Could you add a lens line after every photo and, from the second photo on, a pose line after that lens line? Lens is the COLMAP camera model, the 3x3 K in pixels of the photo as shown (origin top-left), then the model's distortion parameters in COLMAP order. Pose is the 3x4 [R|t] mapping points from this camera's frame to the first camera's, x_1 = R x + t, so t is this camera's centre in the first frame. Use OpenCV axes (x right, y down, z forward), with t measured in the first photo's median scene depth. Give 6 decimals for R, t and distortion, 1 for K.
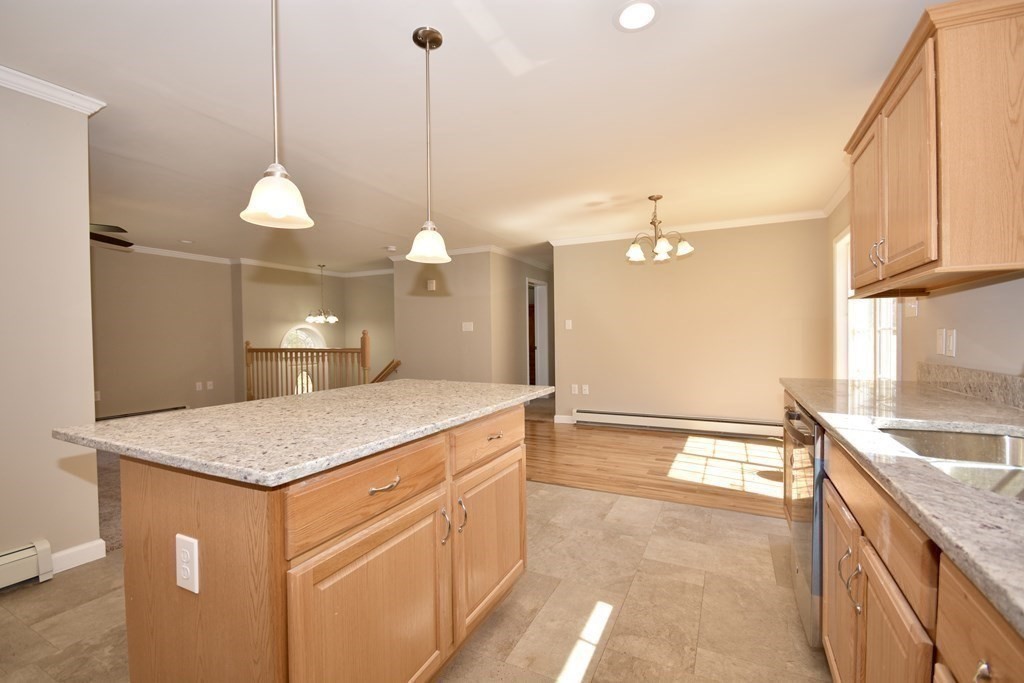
lens RADIAL K [[449.1, 0, 512.1], [0, 449.1, 341.8], [0, 0, 1]] dist [0.001625, -0.005734]
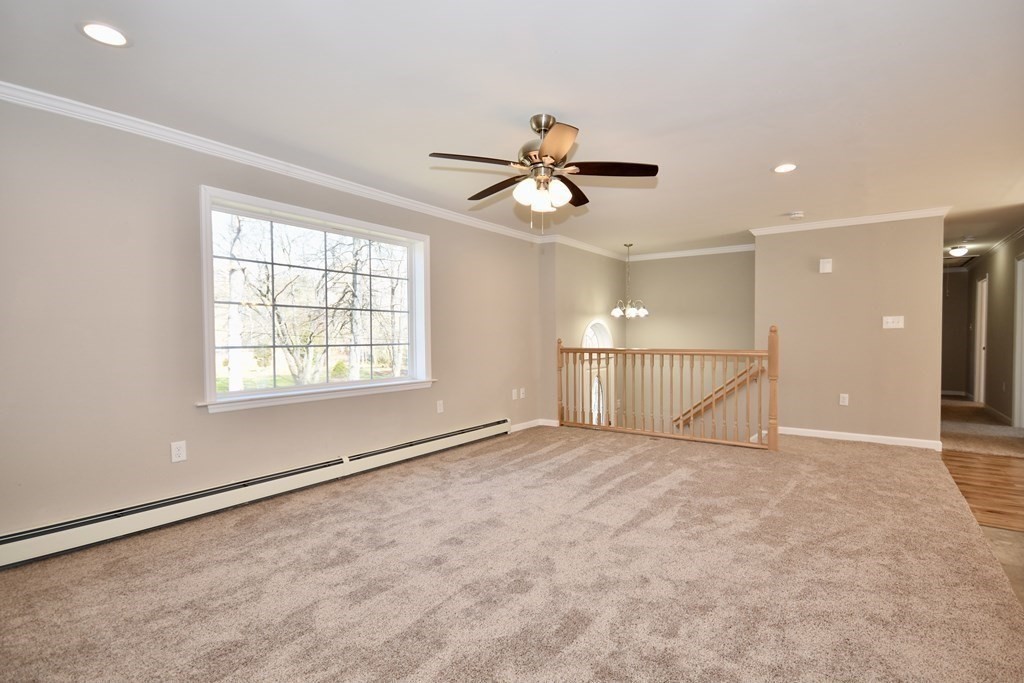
lens RADIAL K [[486.1, 0, 542.0], [0, 486.1, 336.3], [0, 0, 1]] dist [-0.010952, -0.000391]
pose [[0.988867, 0.009755, -0.148479, -0.509848], [-0.010780, 0.999923, -0.006095, -0.000446], [0.148409, 0.007628, 0.988897, 0.144181]]
